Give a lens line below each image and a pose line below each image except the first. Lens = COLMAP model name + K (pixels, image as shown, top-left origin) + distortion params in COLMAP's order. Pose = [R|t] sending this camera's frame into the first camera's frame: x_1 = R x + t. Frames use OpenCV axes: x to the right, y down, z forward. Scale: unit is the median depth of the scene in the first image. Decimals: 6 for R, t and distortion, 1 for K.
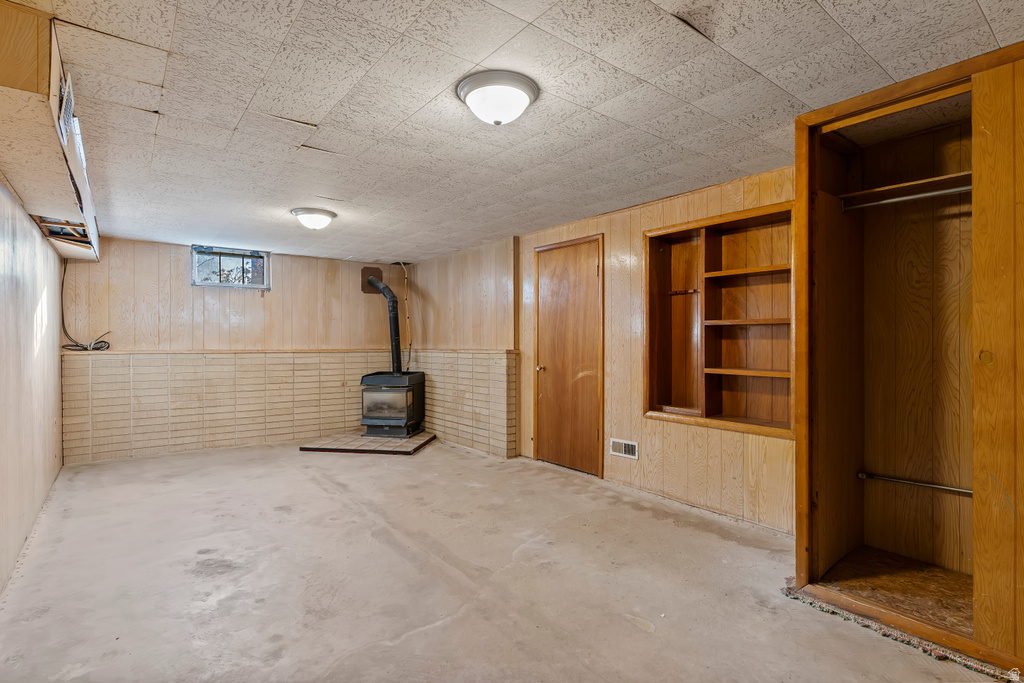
lens RADIAL K [[501.3, 0, 515.1], [0, 501.3, 341.0], [0, 0, 1]] dist [-0.004669, -0.000202]
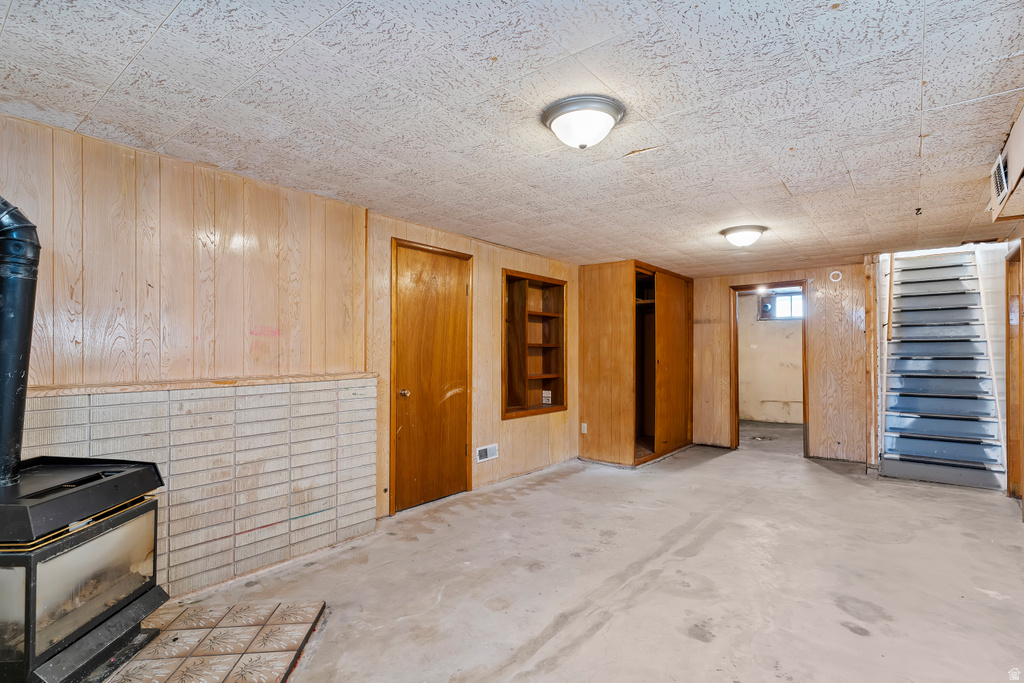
lens RADIAL K [[490.7, 0, 515.3], [0, 490.7, 346.8], [0, 0, 1]] dist [0.002367, 0.000903]
pose [[-0.220290, 0.013936, 0.975335, -0.902268], [0.001978, 0.999902, -0.013840, -0.009535], [-0.975433, -0.001120, -0.220296, 1.213198]]
